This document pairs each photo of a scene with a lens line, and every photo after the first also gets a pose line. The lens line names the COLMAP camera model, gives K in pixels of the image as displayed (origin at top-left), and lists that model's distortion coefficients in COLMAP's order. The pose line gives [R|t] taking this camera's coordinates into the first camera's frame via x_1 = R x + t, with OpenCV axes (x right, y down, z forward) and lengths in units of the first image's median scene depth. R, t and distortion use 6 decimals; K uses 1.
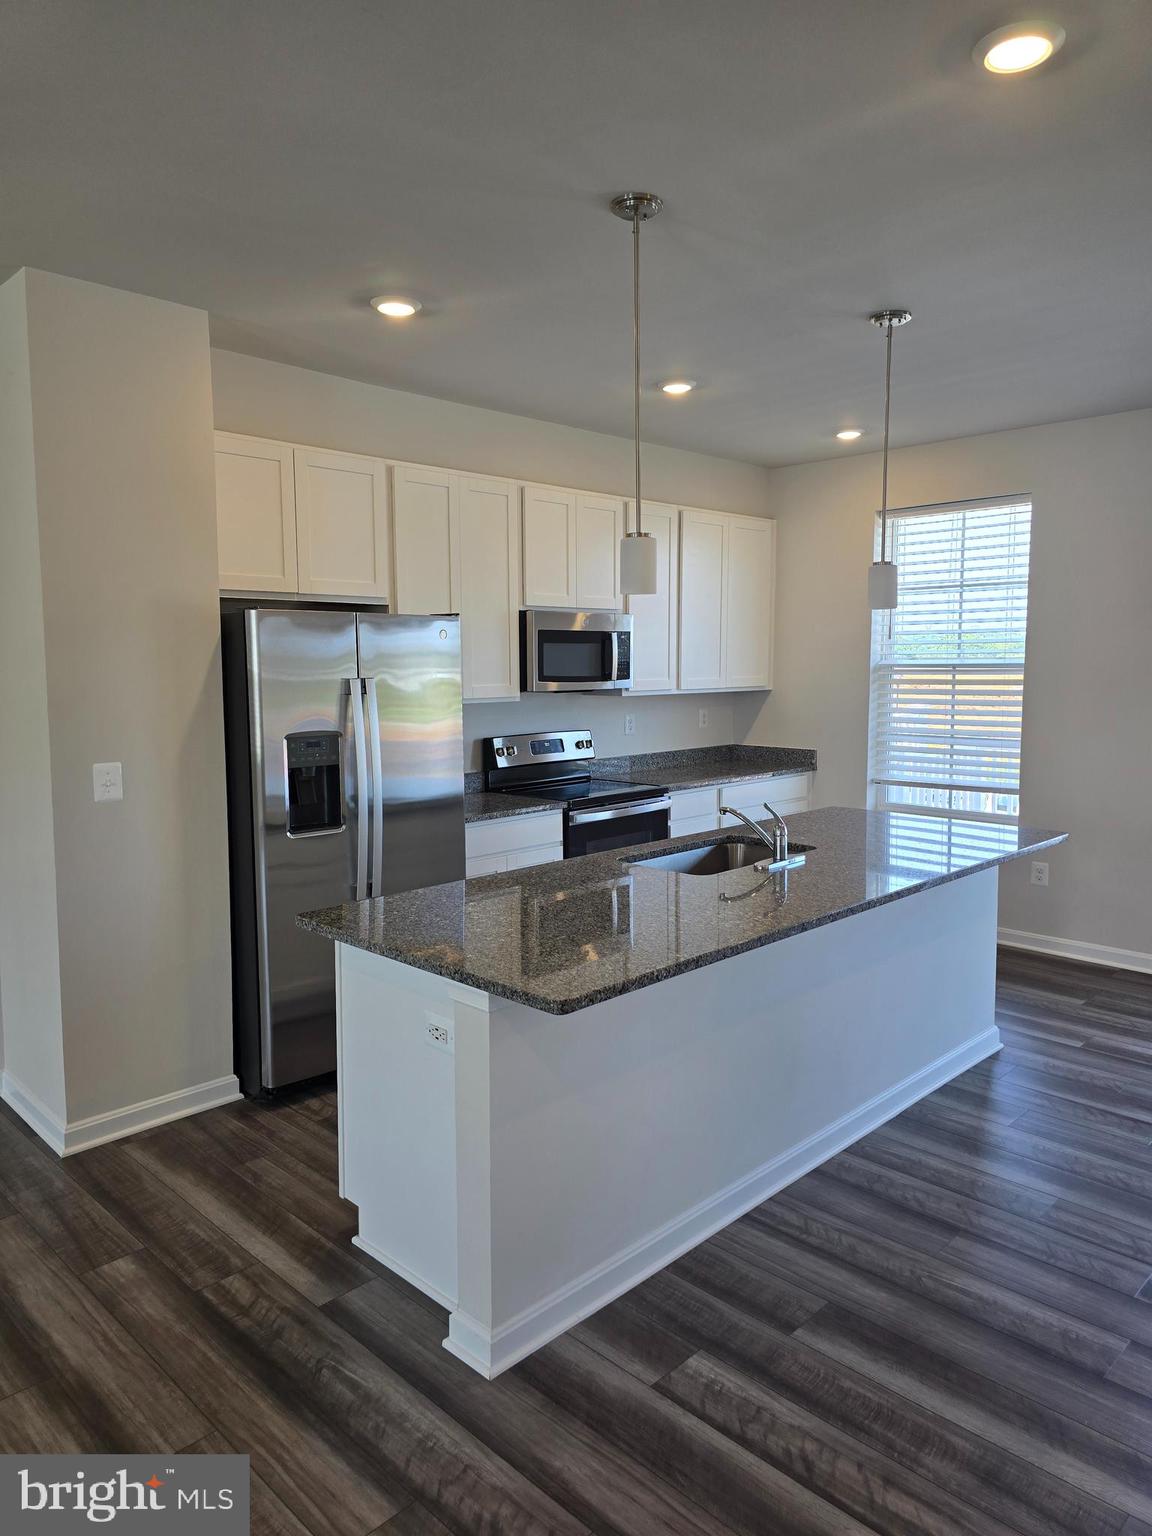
lens RADIAL K [[1046.1, 0, 576.0], [0, 1046.1, 768.0], [0, 0, 1]] dist [0.033411, -0.005002]
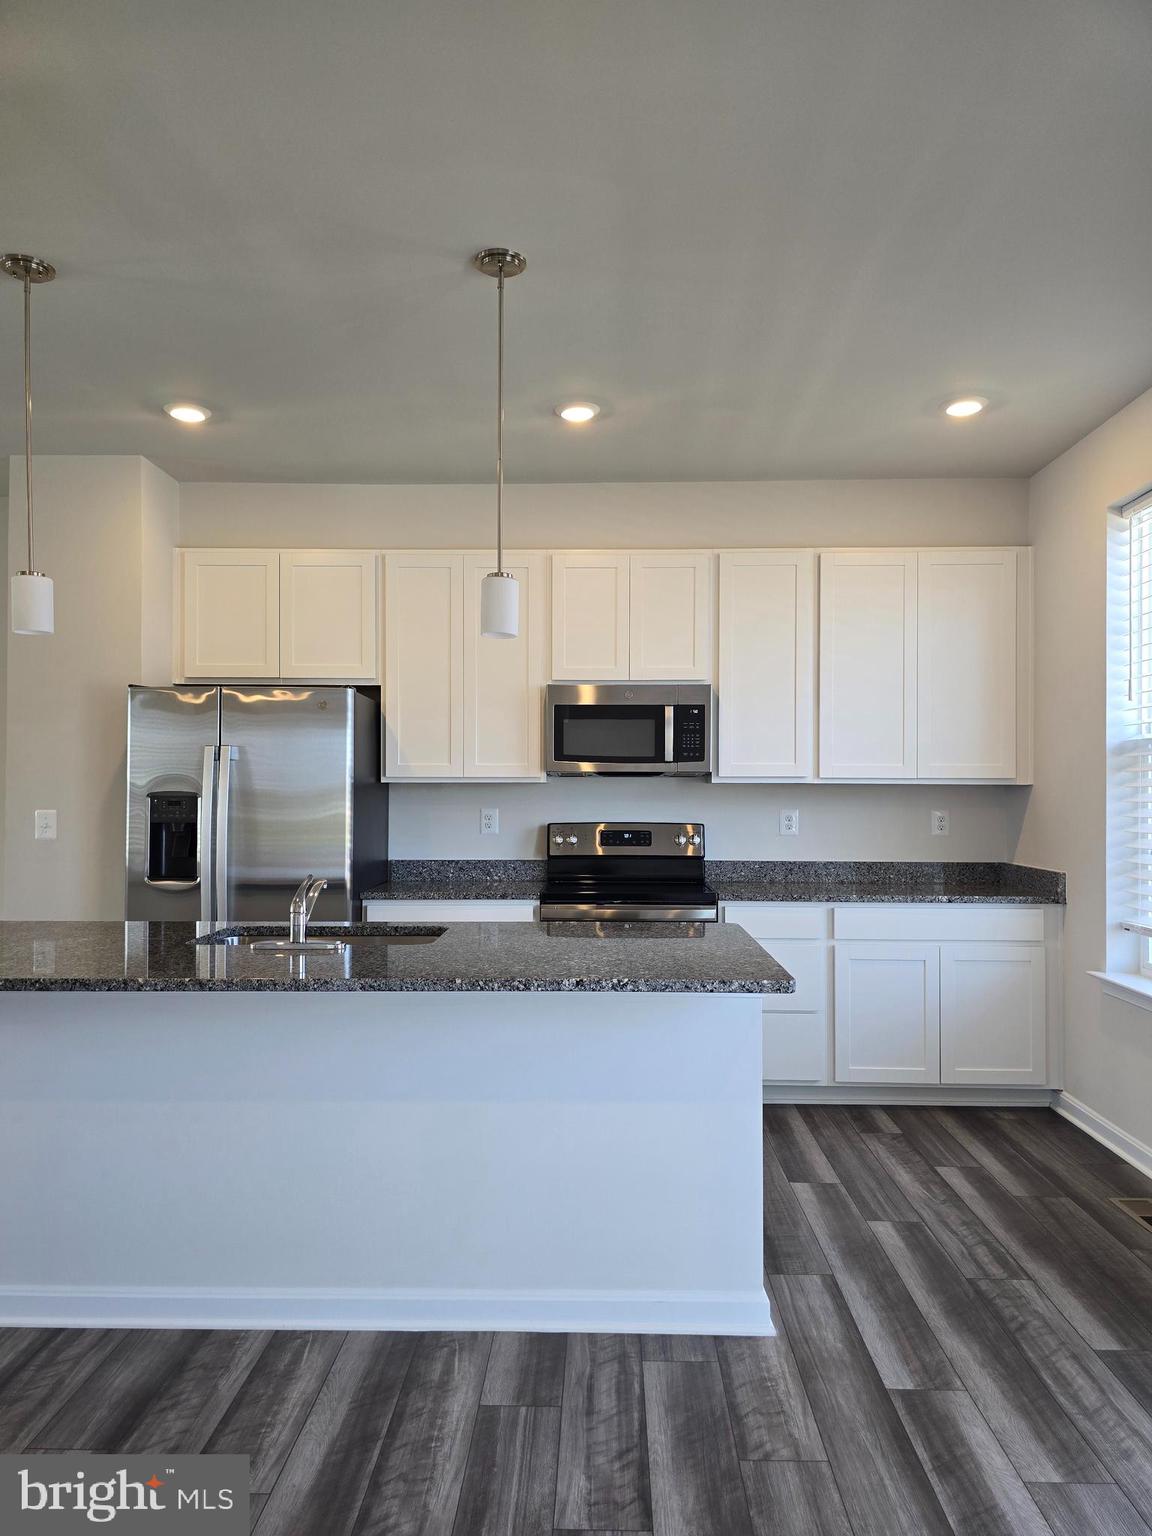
lens RADIAL K [[1061.5, 0, 576.0], [0, 1061.5, 768.0], [0, 0, 1]] dist [0.003050, 0.000887]
pose [[0.681054, -0.007505, -0.732195, 0.653690], [-0.084045, 0.992538, -0.088348, 0.003363], [0.727394, 0.121707, 0.675341, 0.391802]]
